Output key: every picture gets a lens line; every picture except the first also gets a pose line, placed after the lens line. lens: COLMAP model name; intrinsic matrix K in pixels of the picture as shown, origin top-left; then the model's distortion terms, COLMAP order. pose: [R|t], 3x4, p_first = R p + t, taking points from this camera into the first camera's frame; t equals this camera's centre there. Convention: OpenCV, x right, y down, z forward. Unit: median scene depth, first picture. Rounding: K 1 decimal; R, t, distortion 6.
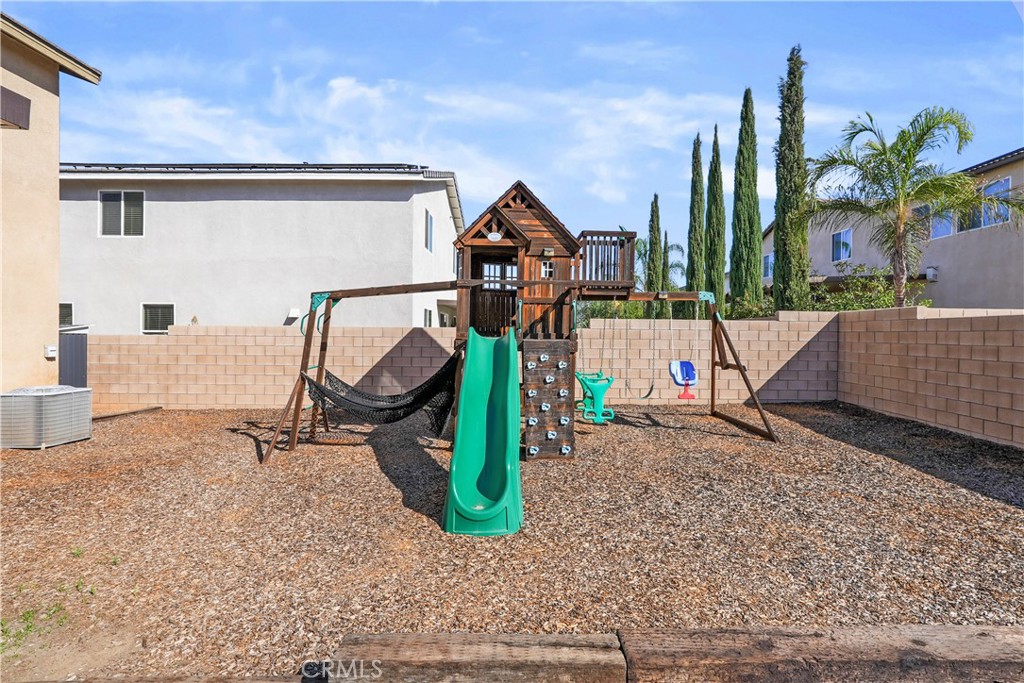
lens RADIAL K [[466.6, 0, 514.5], [0, 466.6, 335.1], [0, 0, 1]] dist [-0.001638, 0.000740]
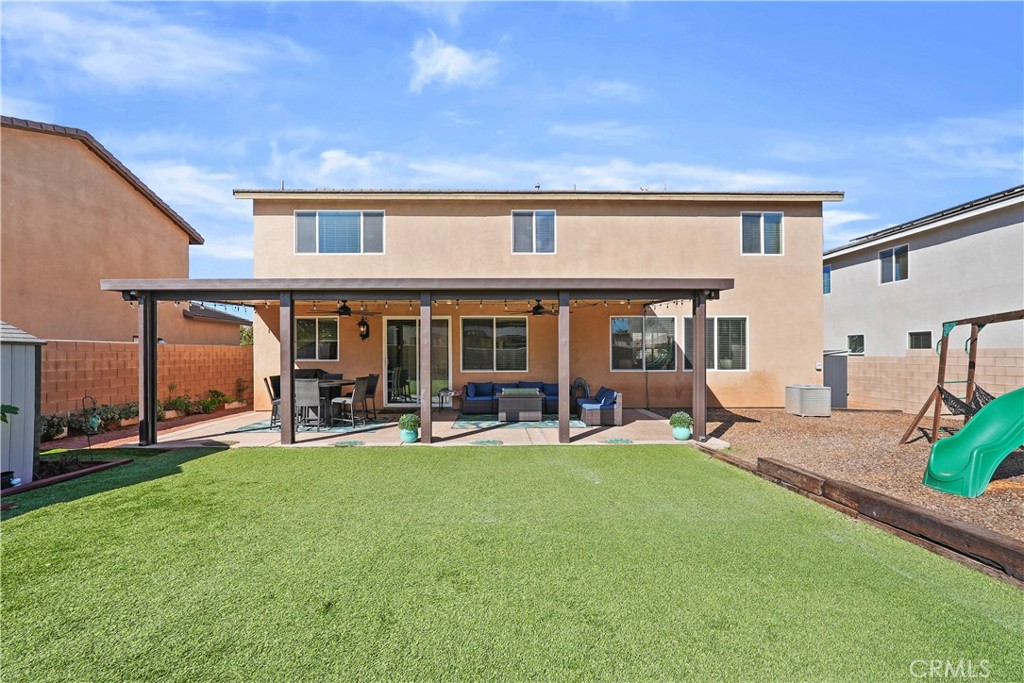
lens RADIAL K [[469.9, 0, 510.8], [0, 469.9, 349.8], [0, 0, 1]] dist [-0.000721, 0.001398]
pose [[0.043395, -0.018379, -0.998889, 0.538423], [-0.000149, 0.999831, -0.018403, 0.005848], [0.999058, 0.000948, 0.043385, -0.175132]]
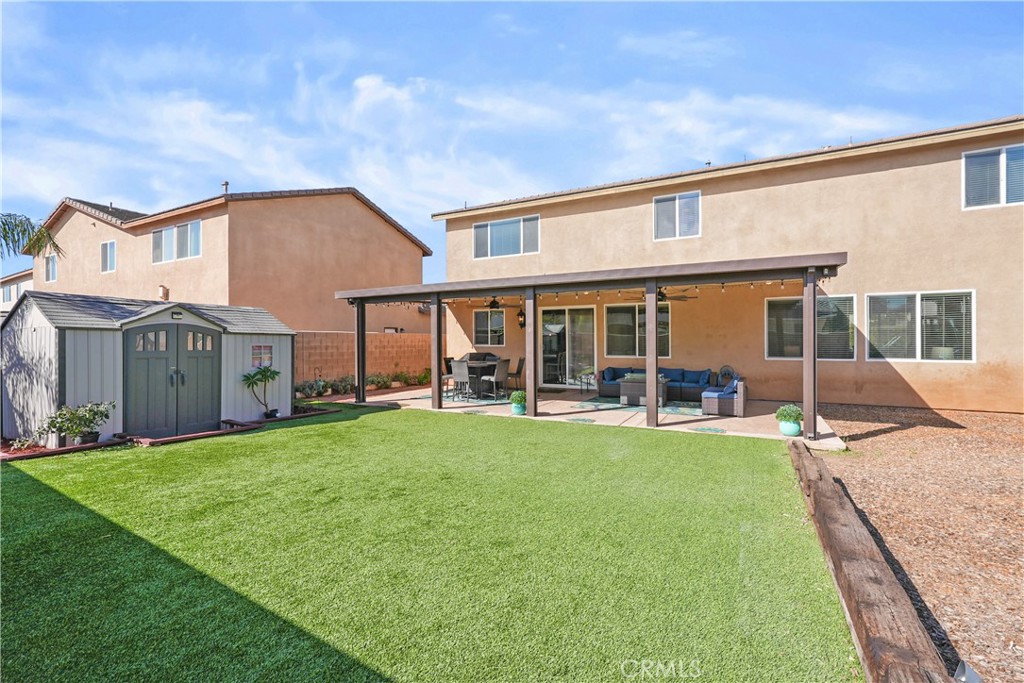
lens RADIAL K [[469.8, 0, 507.8], [0, 469.8, 337.9], [0, 0, 1]] dist [0.001074, 0.001254]
pose [[-0.456399, -0.012314, -0.889690, 0.592366], [-0.003012, 0.999920, -0.012294, 0.004503], [0.889770, -0.002931, -0.456400, 0.123865]]
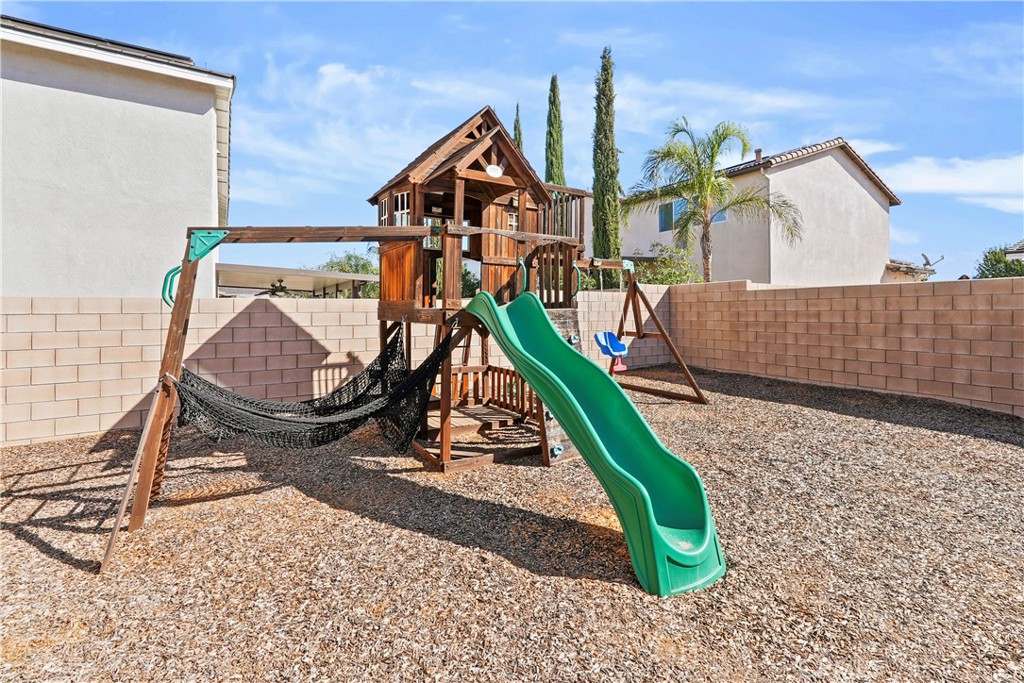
lens RADIAL K [[480.4, 0, 507.0], [0, 480.4, 309.5], [0, 0, 1]] dist [-0.002005, 0.000098]
pose [[0.850775, -0.011442, 0.525406, -0.268819], [0.015871, 0.999866, -0.003925, 0.008205], [-0.525291, 0.011678, 0.850842, 0.213739]]
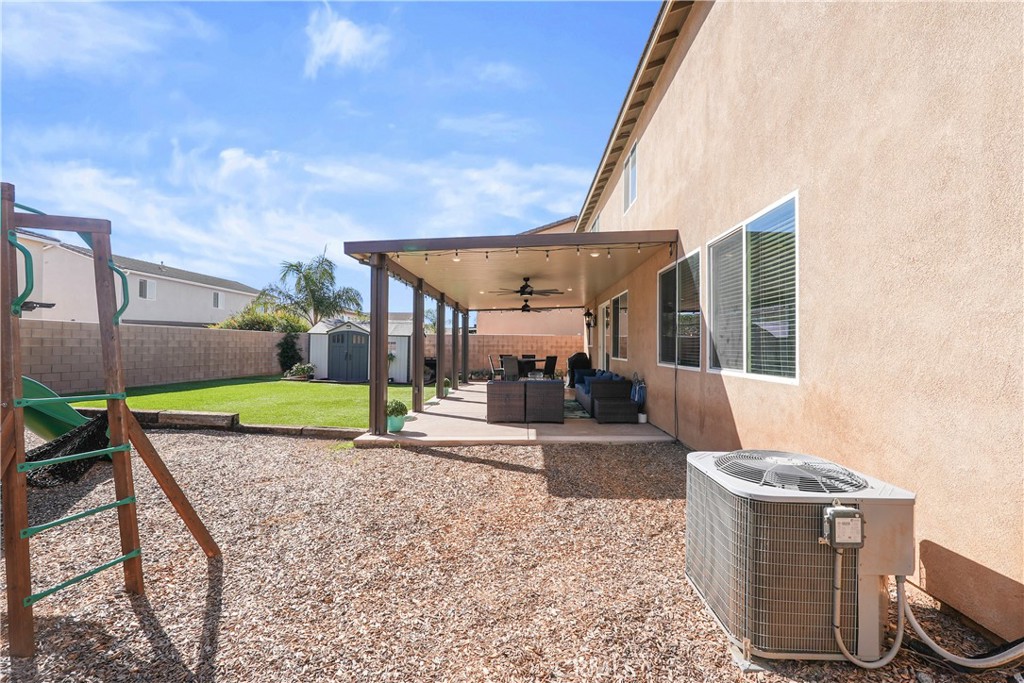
lens RADIAL K [[469.9, 0, 510.8], [0, 469.9, 349.8], [0, 0, 1]] dist [-0.000721, 0.001398]
pose [[-0.999698, -0.019649, 0.014750, -0.541997], [-0.019489, 0.999751, 0.010908, 0.012151], [-0.014961, 0.010617, -0.999832, 1.008305]]
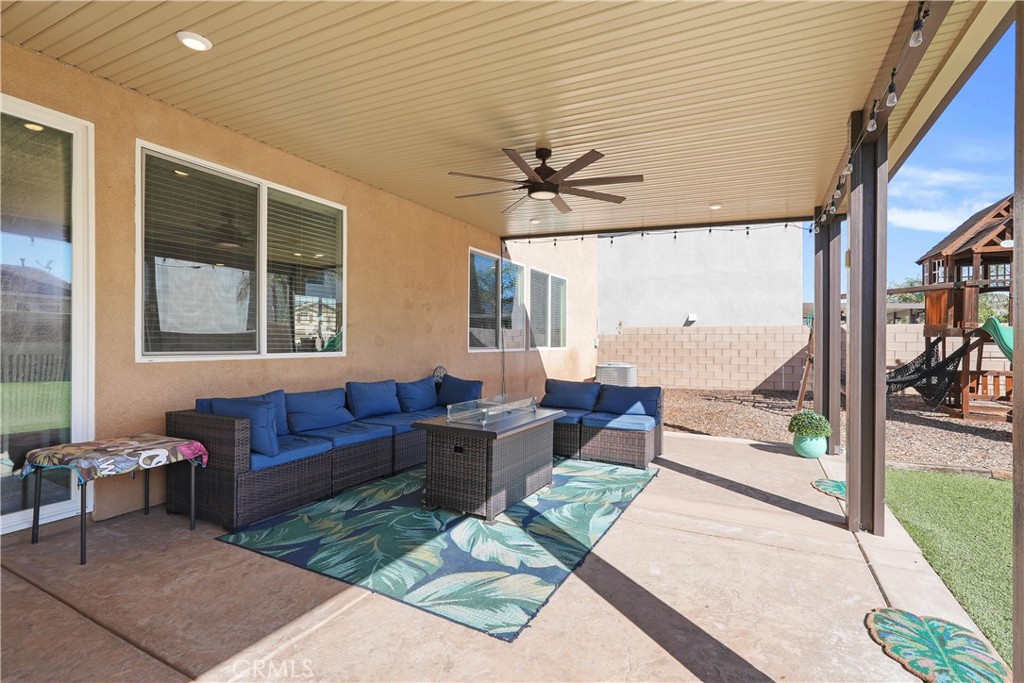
lens RADIAL K [[469.8, 0, 507.8], [0, 469.8, 337.9], [0, 0, 1]] dist [0.001074, 0.001254]
pose [[0.887127, -0.009214, -0.461433, -0.397929], [0.002135, 0.999872, -0.015861, 0.032937], [0.461520, 0.013085, 0.887034, -0.431544]]
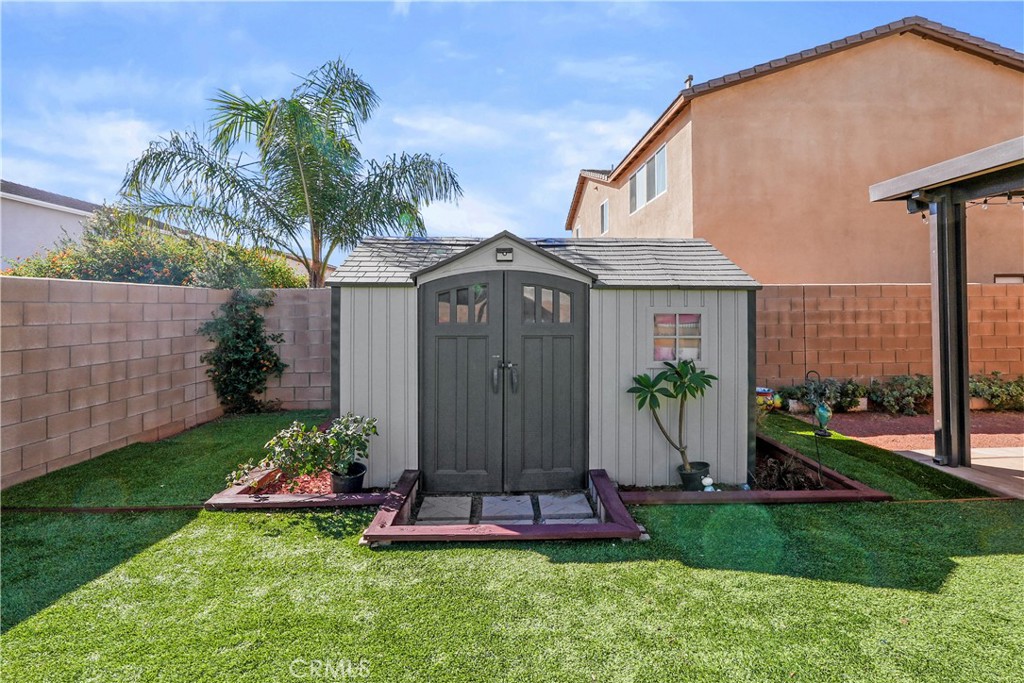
lens RADIAL K [[471.1, 0, 512.8], [0, 471.1, 304.6], [0, 0, 1]] dist [-0.007045, 0.000670]
pose [[-0.997137, 0.000223, -0.075622, 0.135219], [0.000322, 0.999999, -0.001298, 0.001990], [0.075621, -0.001318, -0.997136, -0.356885]]
